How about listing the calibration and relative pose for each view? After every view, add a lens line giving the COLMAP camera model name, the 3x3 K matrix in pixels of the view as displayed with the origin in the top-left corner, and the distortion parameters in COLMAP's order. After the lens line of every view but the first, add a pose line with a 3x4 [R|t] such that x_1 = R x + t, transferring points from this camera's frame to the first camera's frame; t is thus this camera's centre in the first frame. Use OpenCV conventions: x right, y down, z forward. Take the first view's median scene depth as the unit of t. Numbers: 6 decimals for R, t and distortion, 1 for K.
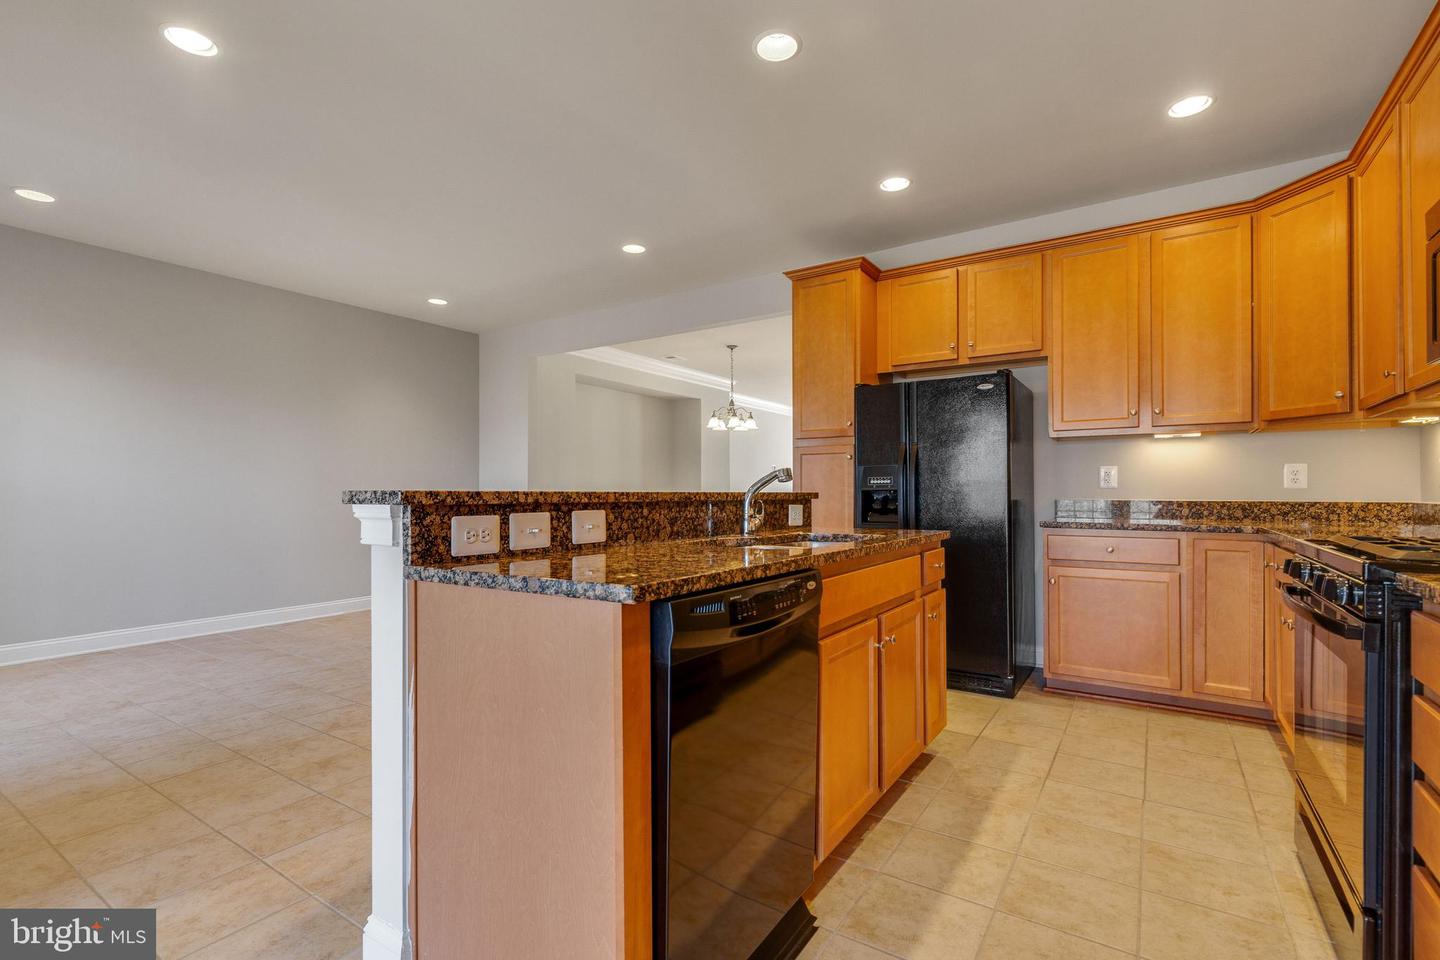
lens RADIAL K [[657.1, 0, 720.7], [0, 657.1, 486.6], [0, 0, 1]] dist [0.005940, -0.000069]
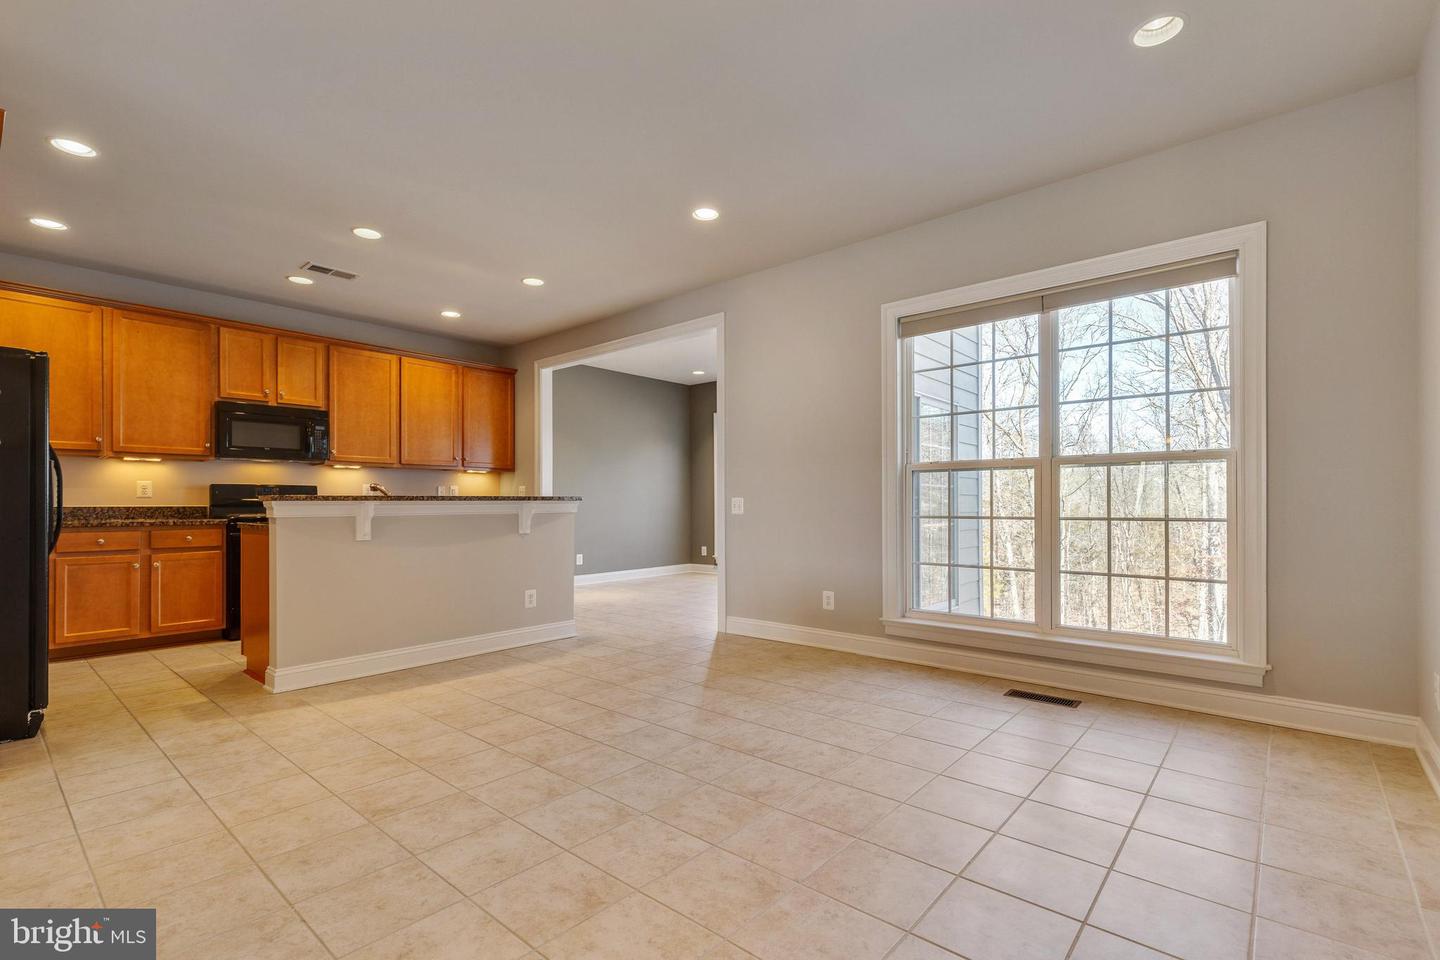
lens RADIAL K [[656.5, 0, 722.0], [0, 656.5, 502.0], [0, 0, 1]] dist [0.004251, 0.000271]
pose [[-0.991407, 0.007093, 0.130625, -0.813273], [0.005384, 0.999895, -0.013432, 0.039331], [-0.130706, -0.012613, -0.991341, 2.005748]]
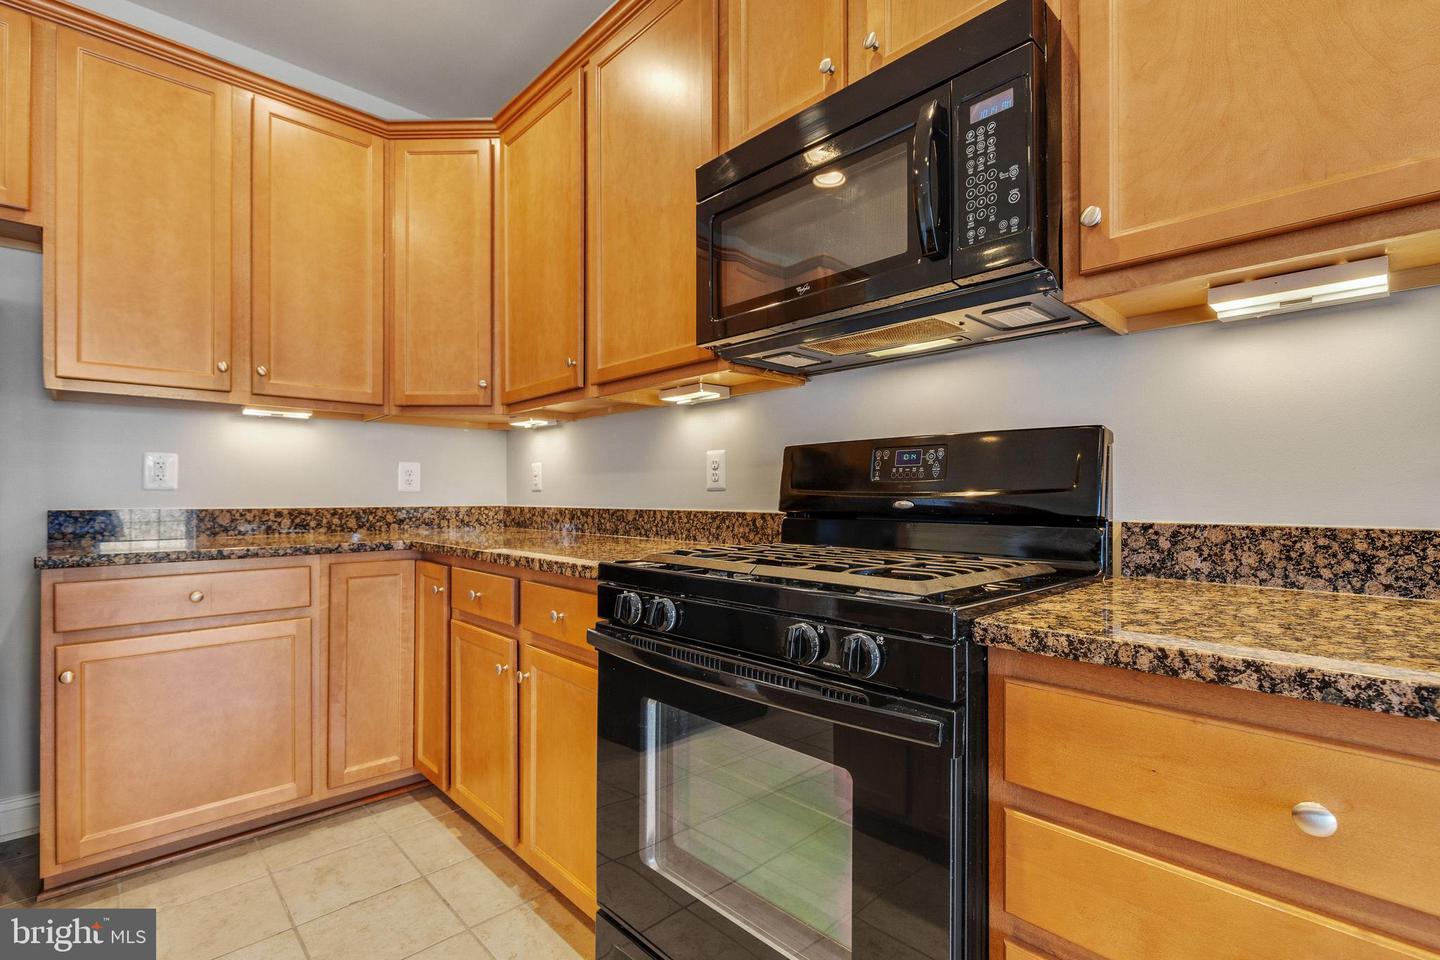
lens RADIAL K [[651.8, 0, 723.2], [0, 651.8, 492.7], [0, 0, 1]] dist [0.001861, -0.000253]
pose [[0.220348, 0.004272, 0.975412, 0.145819], [-0.006667, 0.999974, -0.002873, 0.004708], [-0.975399, -0.005870, 0.220370, 0.447007]]
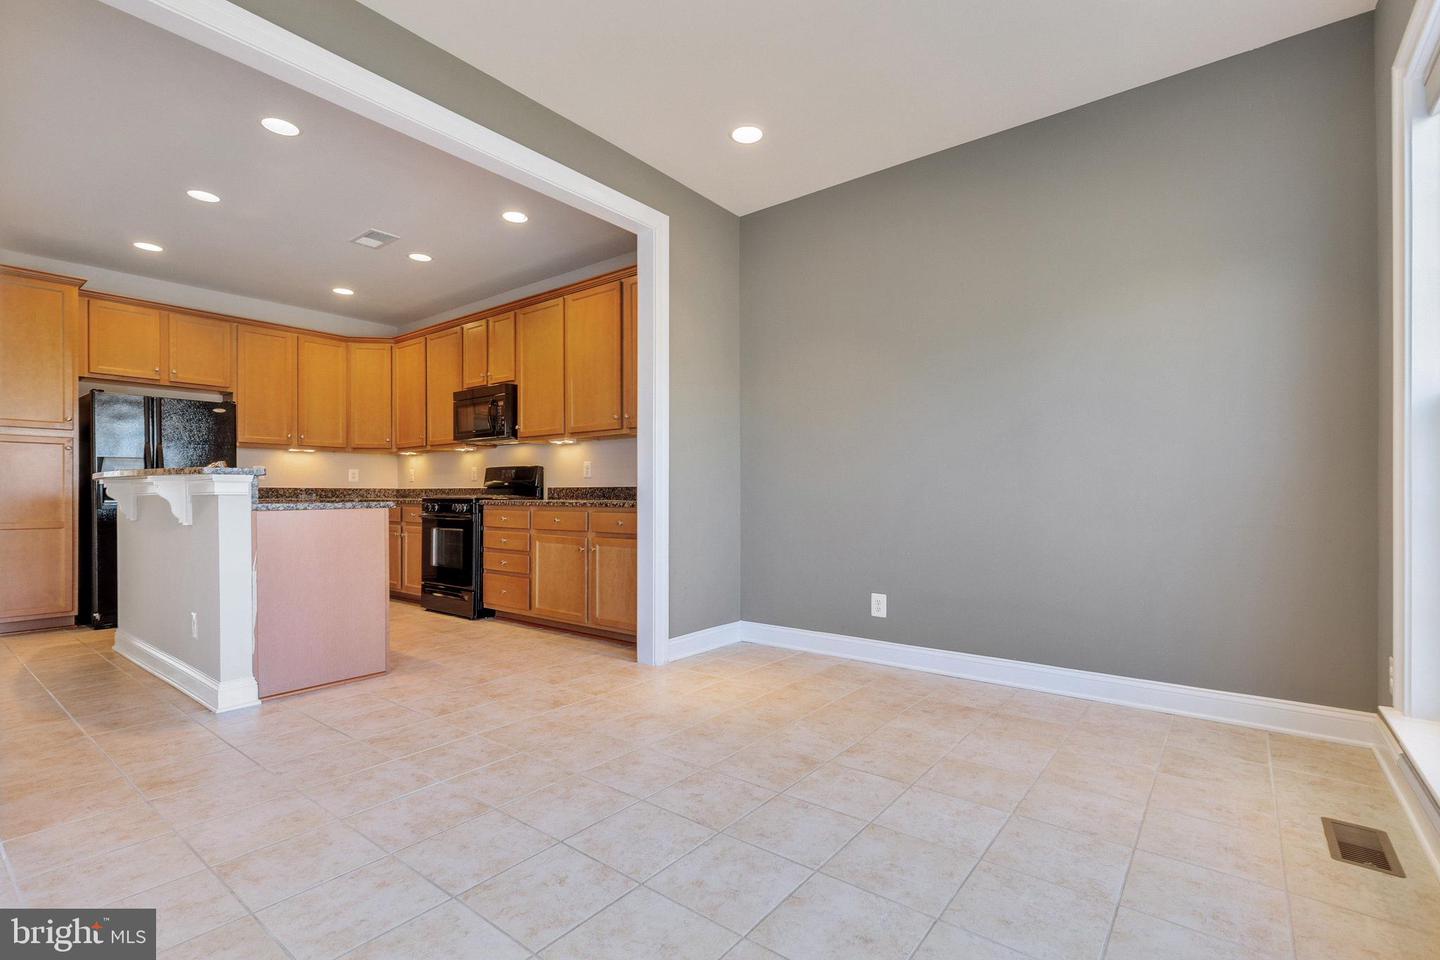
lens RADIAL K [[651.8, 0, 723.2], [0, 651.8, 492.7], [0, 0, 1]] dist [0.001861, -0.000253]
pose [[0.077019, 0.002330, 0.997027, -1.091916], [-0.008444, 0.999963, -0.001685, 0.032536], [-0.996994, -0.008290, 0.077035, -0.293027]]
